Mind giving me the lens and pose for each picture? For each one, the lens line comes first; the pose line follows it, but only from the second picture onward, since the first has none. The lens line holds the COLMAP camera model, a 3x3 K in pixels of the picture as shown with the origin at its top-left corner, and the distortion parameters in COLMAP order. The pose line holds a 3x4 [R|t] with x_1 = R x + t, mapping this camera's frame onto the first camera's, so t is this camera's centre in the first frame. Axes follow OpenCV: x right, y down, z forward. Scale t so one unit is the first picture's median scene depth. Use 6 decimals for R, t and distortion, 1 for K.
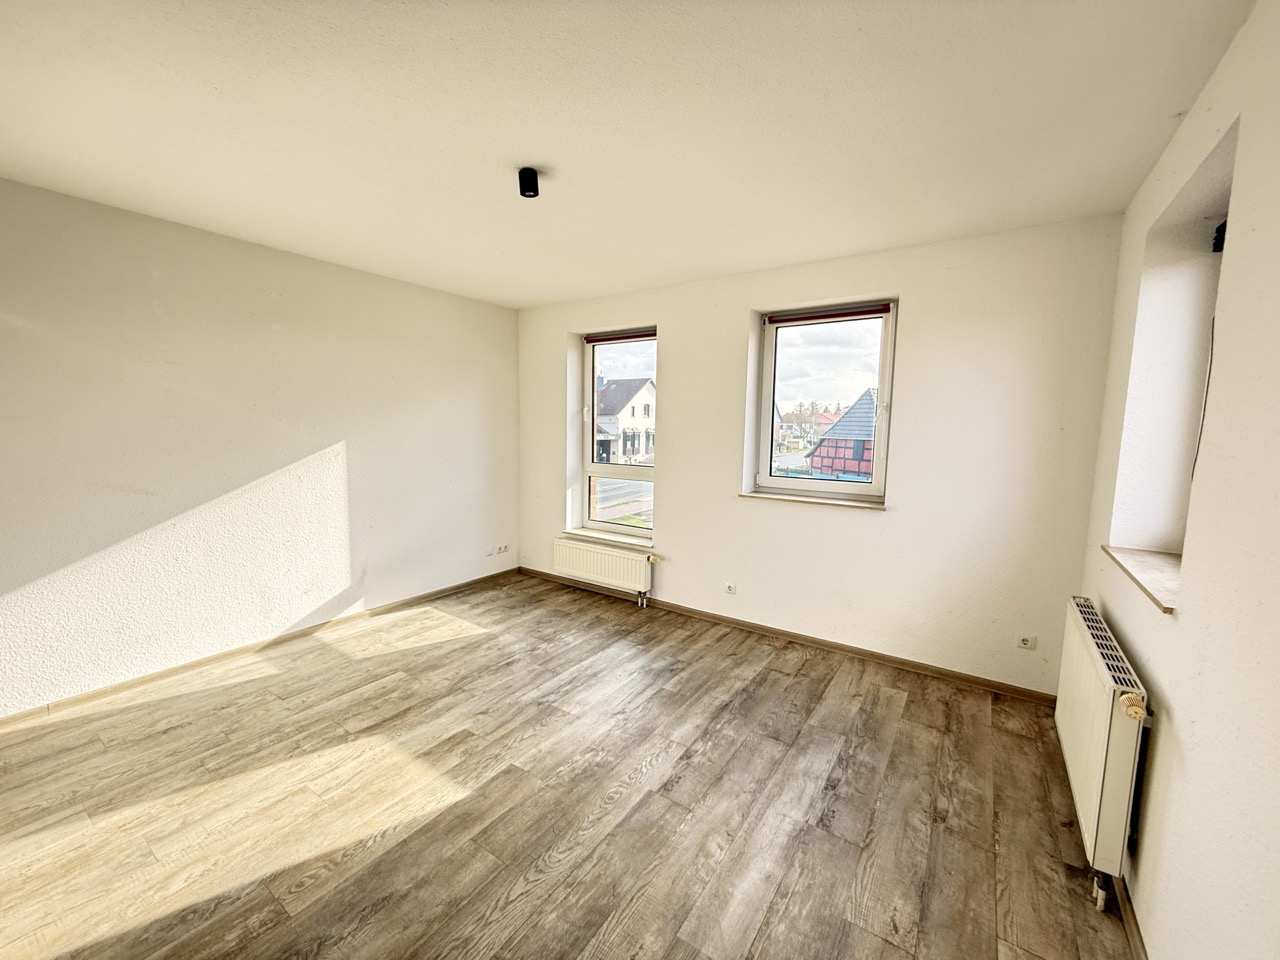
lens RADIAL K [[512.1, 0, 640.0], [0, 512.1, 480.0], [0, 0, 1]] dist [0.000448, -0.000170]
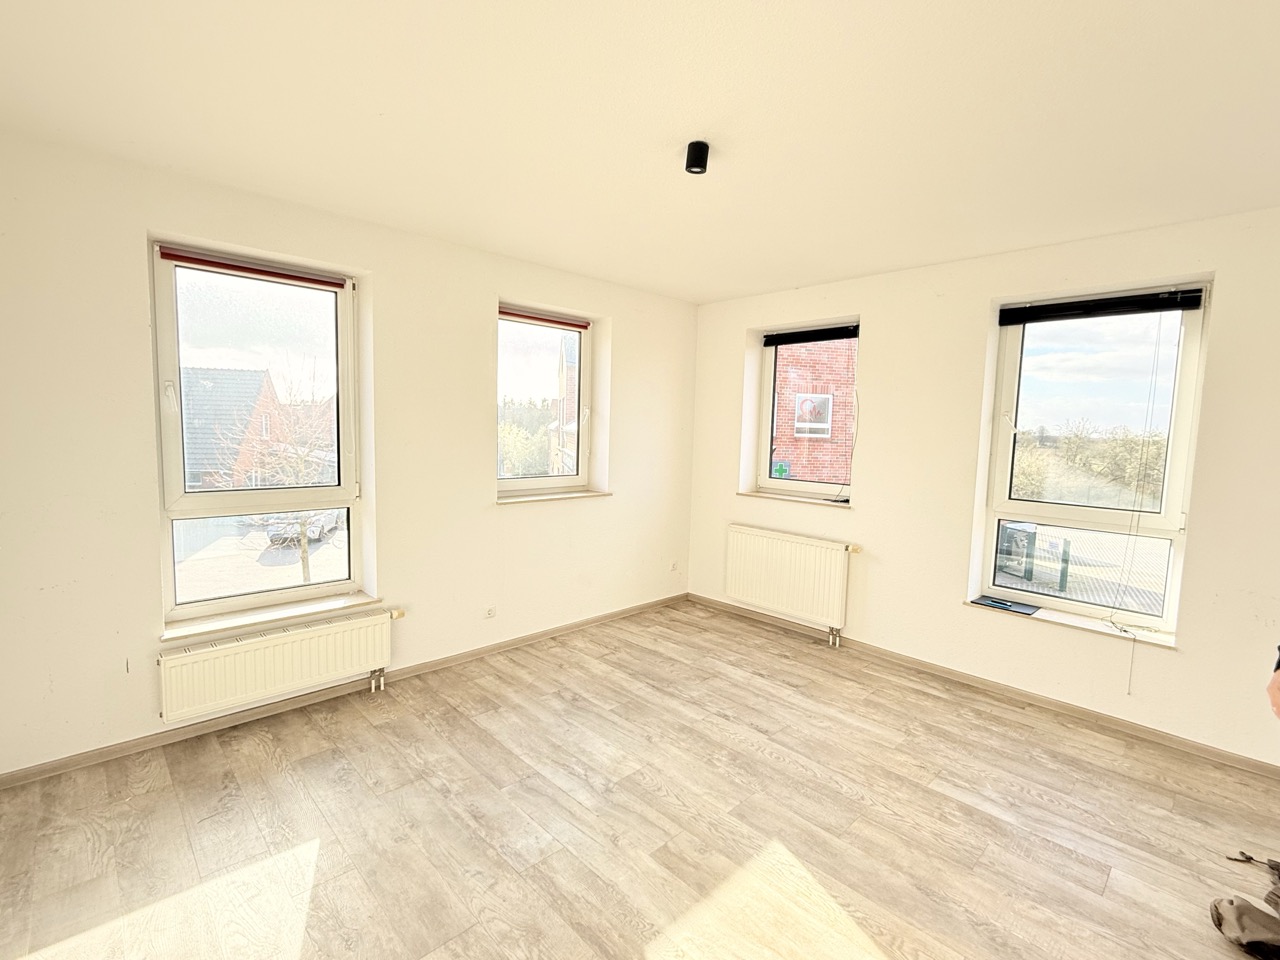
lens RADIAL K [[587.9, 0, 640.0], [0, 587.9, 480.0], [0, 0, 1]] dist [0.000036, 0.000381]
pose [[0.202322, -0.098911, 0.974311, -0.970156], [0.080234, 0.993216, 0.084169, -0.100448], [-0.976027, 0.061143, 0.208885, 0.707809]]
